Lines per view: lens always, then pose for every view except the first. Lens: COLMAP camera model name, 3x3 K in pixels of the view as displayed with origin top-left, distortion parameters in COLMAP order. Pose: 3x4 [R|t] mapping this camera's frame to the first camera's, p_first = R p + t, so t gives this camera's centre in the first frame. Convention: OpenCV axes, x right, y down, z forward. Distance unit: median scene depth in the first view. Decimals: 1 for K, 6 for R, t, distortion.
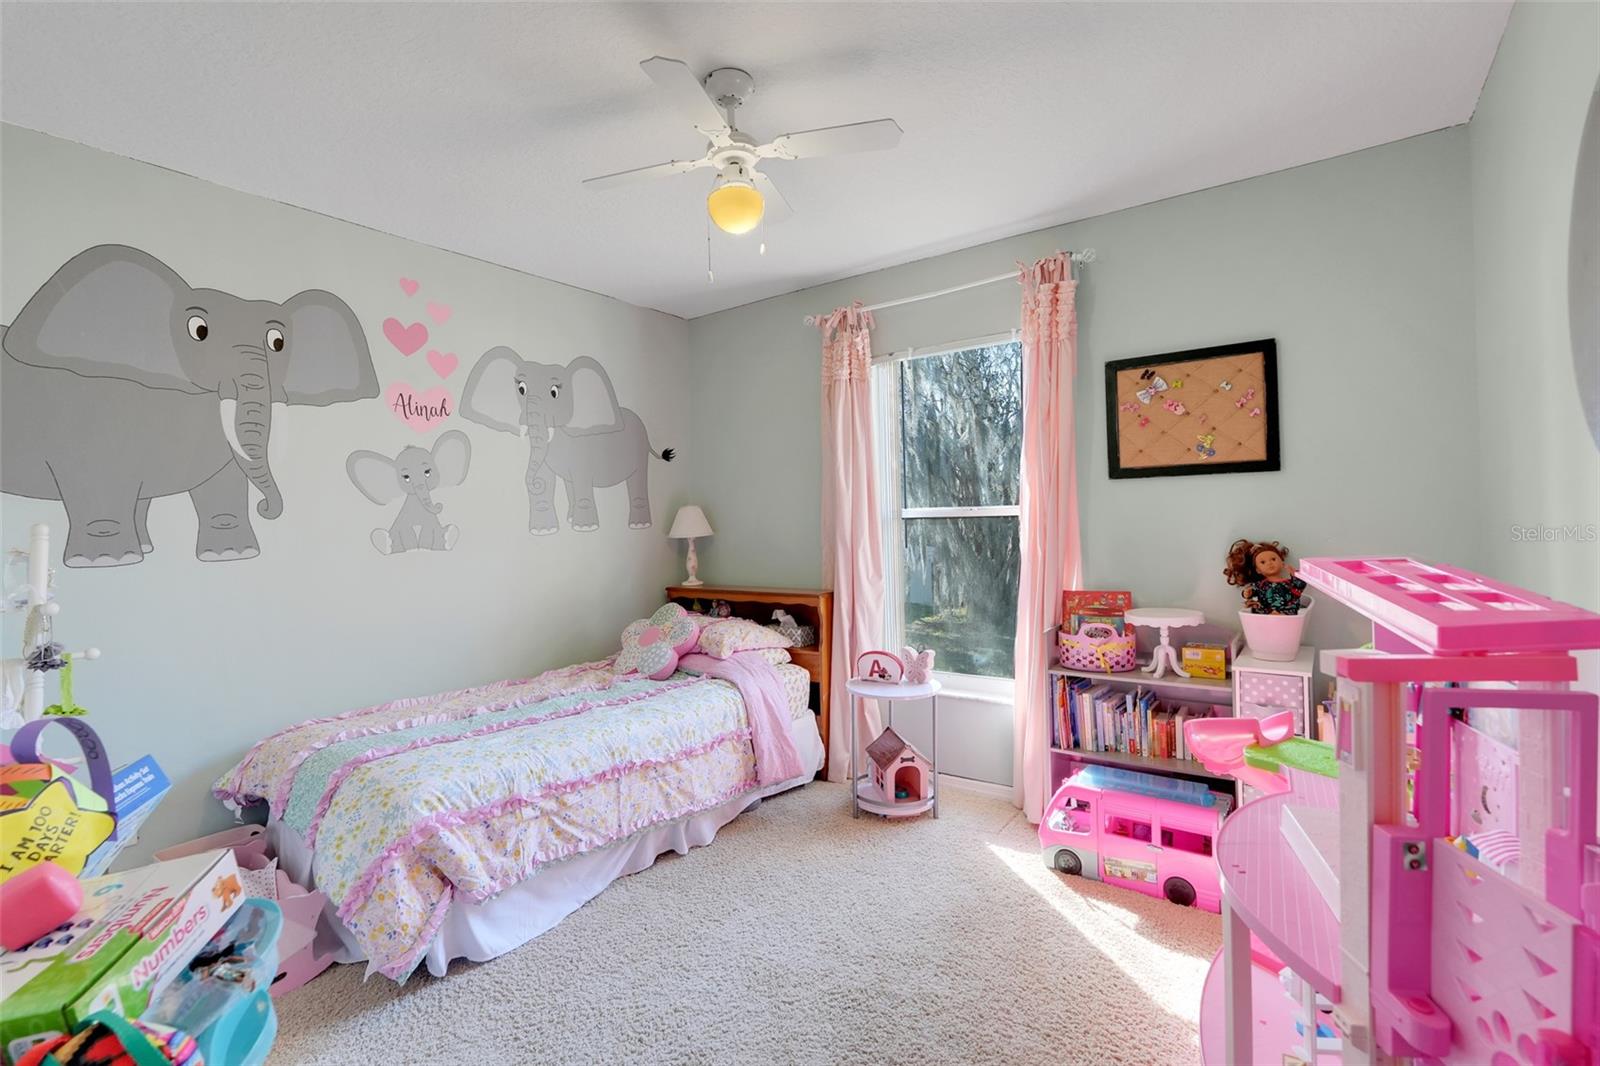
lens RADIAL K [[702.7, 0, 794.0], [0, 702.7, 533.6], [0, 0, 1]] dist [-0.000836, 0.000438]
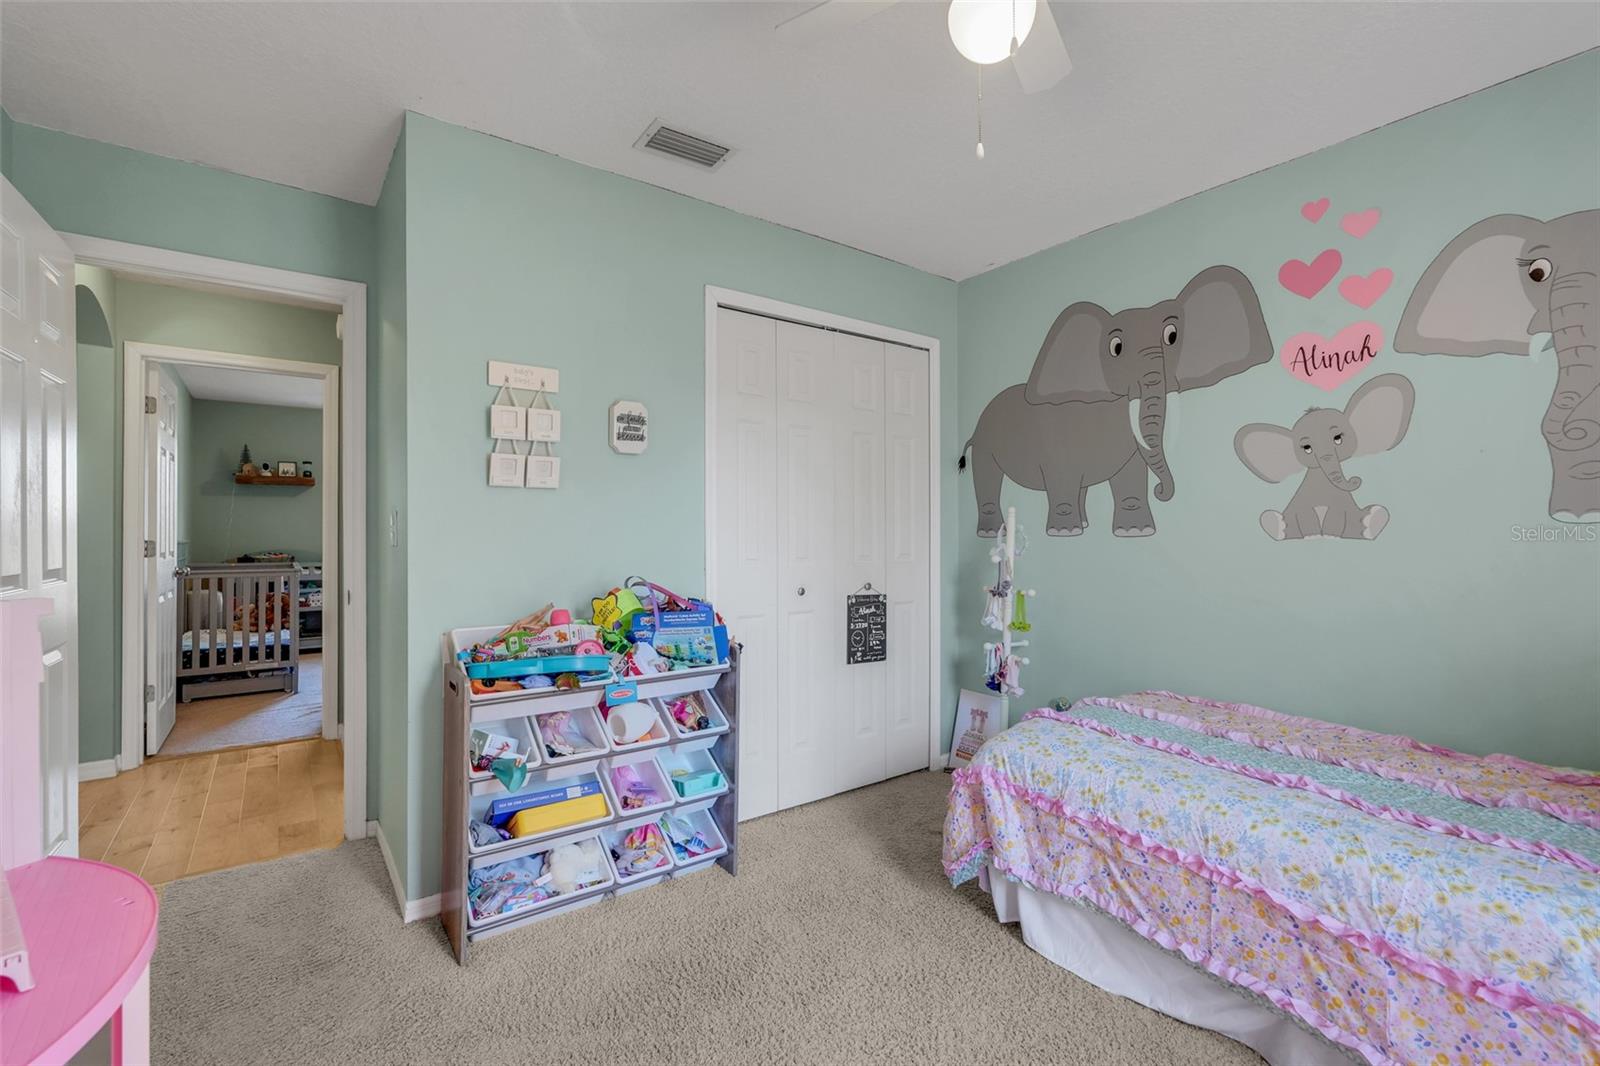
lens RADIAL K [[702.7, 0, 794.0], [0, 702.7, 533.6], [0, 0, 1]] dist [-0.000836, 0.000438]
pose [[-0.275940, 0.032459, -0.960627, 0.464281], [-0.010212, 0.999274, 0.036698, -0.004318], [0.961121, 0.019936, -0.275408, 0.748148]]
